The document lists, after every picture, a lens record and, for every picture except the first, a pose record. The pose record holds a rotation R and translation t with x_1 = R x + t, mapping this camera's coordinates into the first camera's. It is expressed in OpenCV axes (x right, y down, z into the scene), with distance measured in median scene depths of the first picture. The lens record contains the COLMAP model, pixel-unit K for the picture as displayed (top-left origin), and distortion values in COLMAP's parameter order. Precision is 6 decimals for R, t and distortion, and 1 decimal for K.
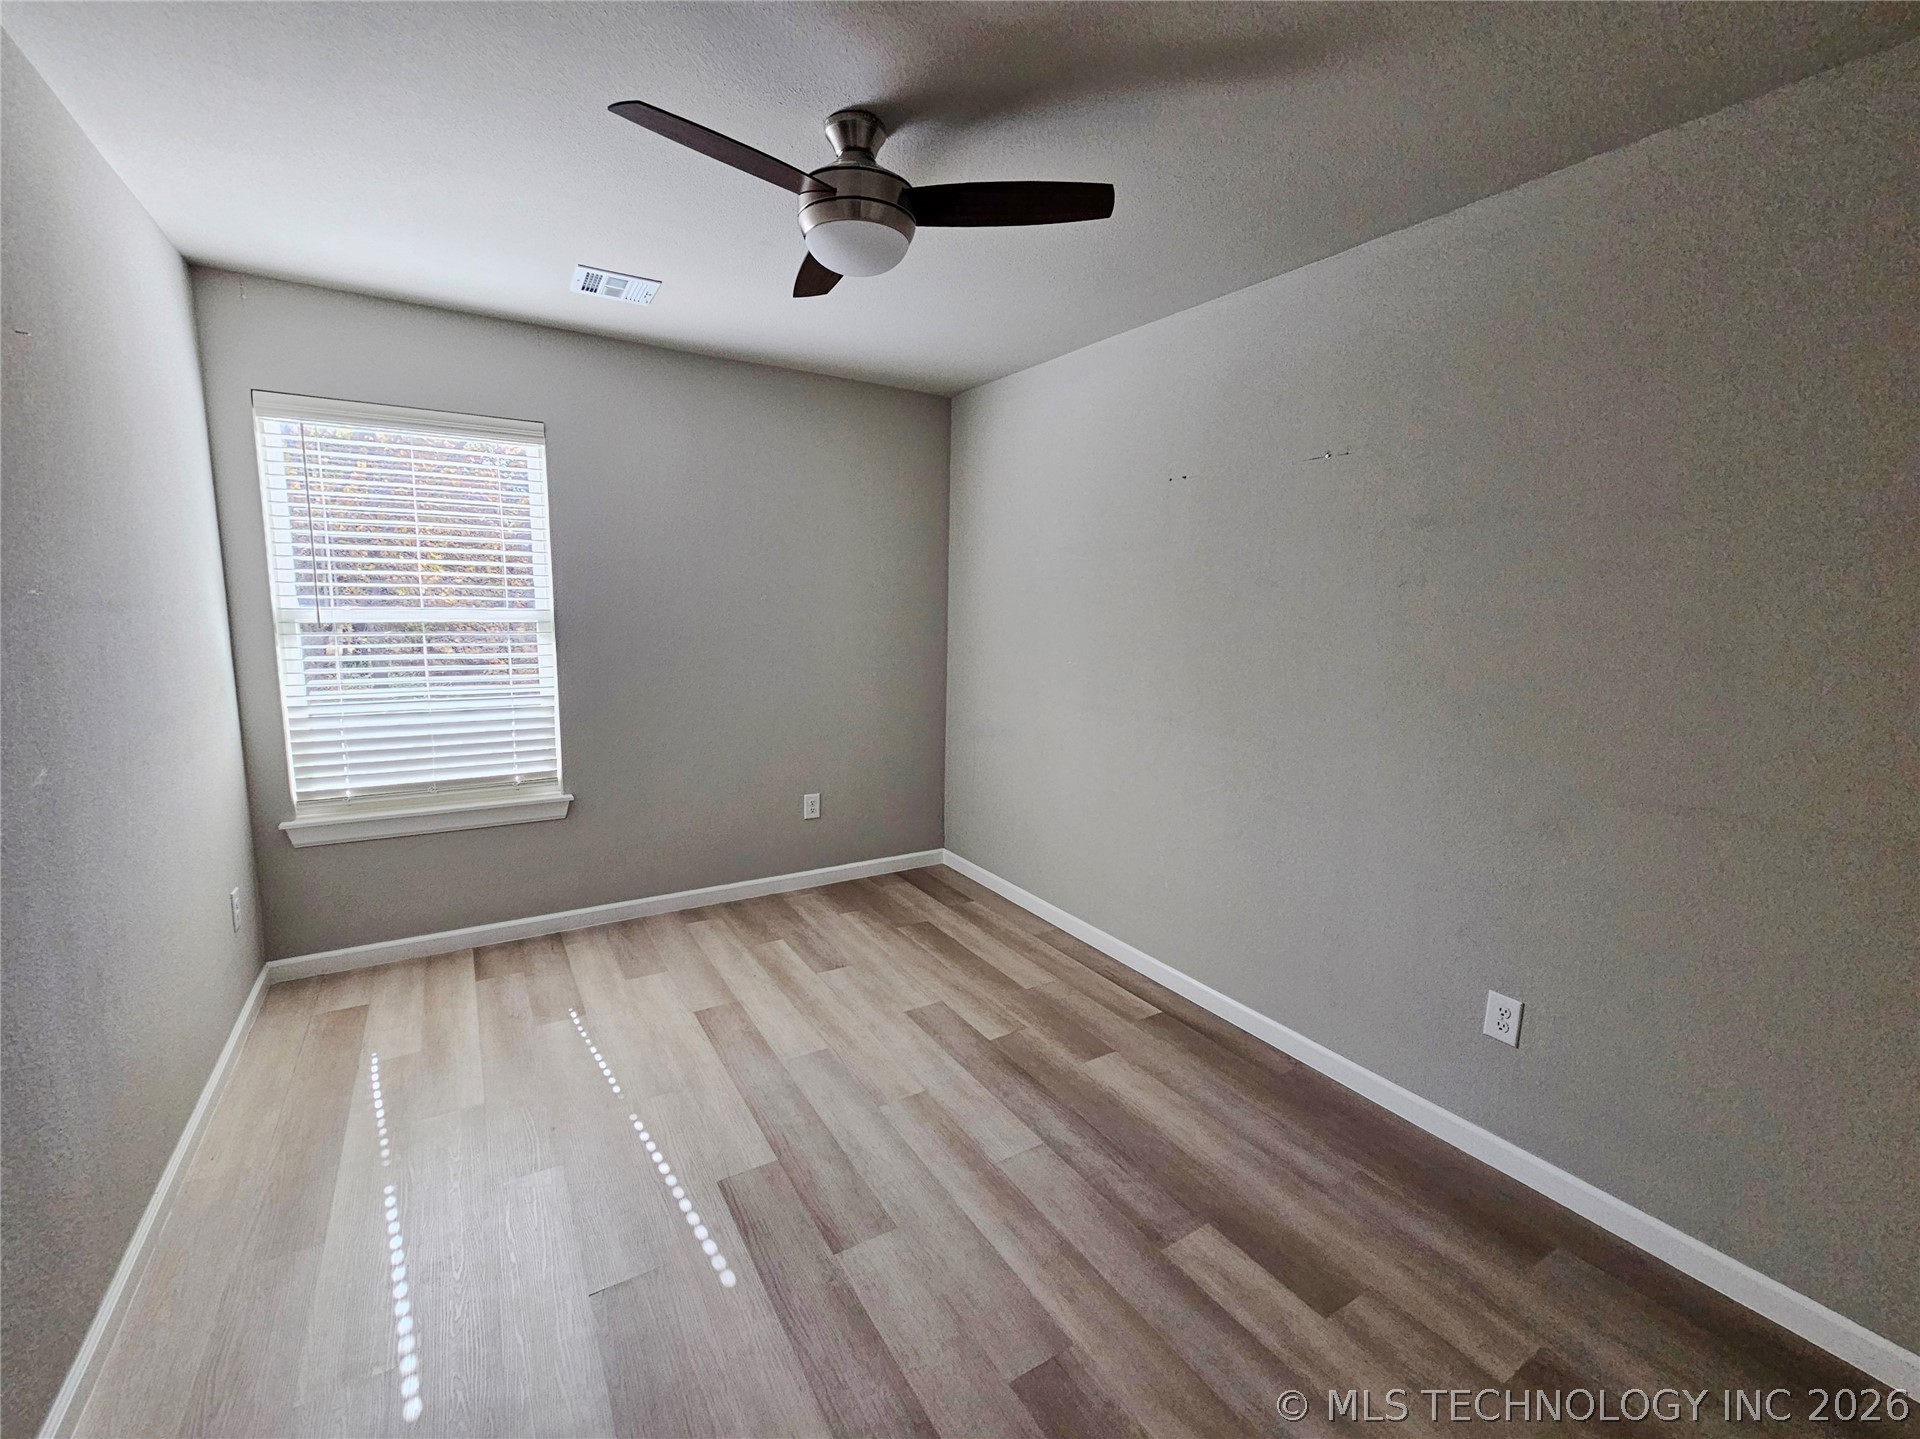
lens RADIAL K [[808.3, 0, 966.3], [0, 808.3, 725.0], [0, 0, 1]] dist [-0.000210, 0.001591]
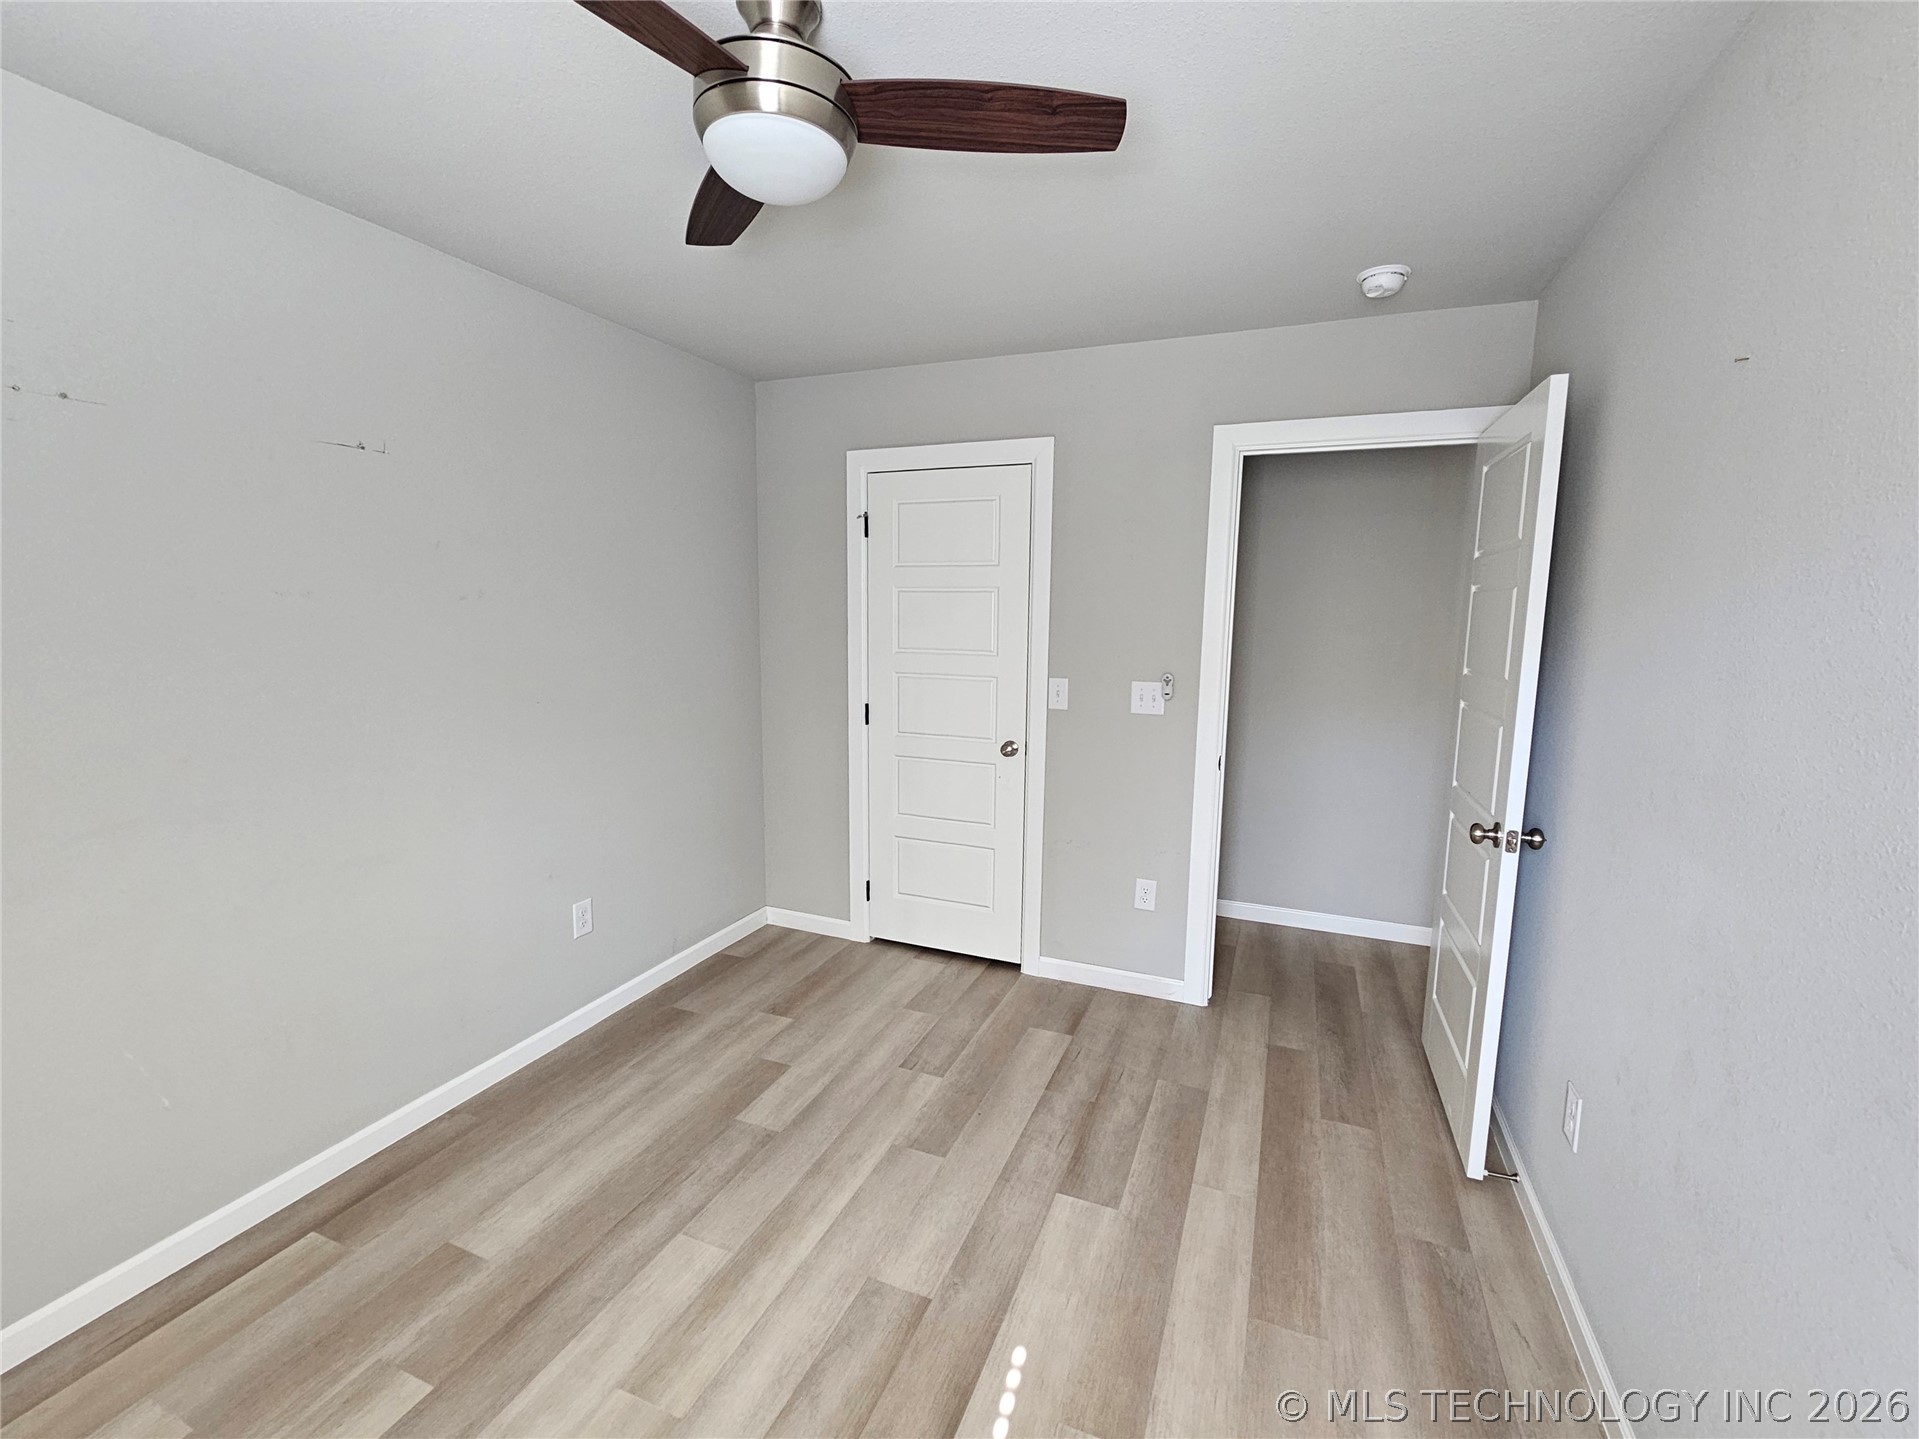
lens RADIAL K [[807.9, 0, 965.2], [0, 807.9, 718.2], [0, 0, 1]] dist [-0.000210, 0.001591]
pose [[-0.572571, -0.141124, 0.807618, -0.801347], [0.103535, 0.964741, 0.241983, -0.234273], [-0.813291, 0.222169, -0.537771, 1.220932]]
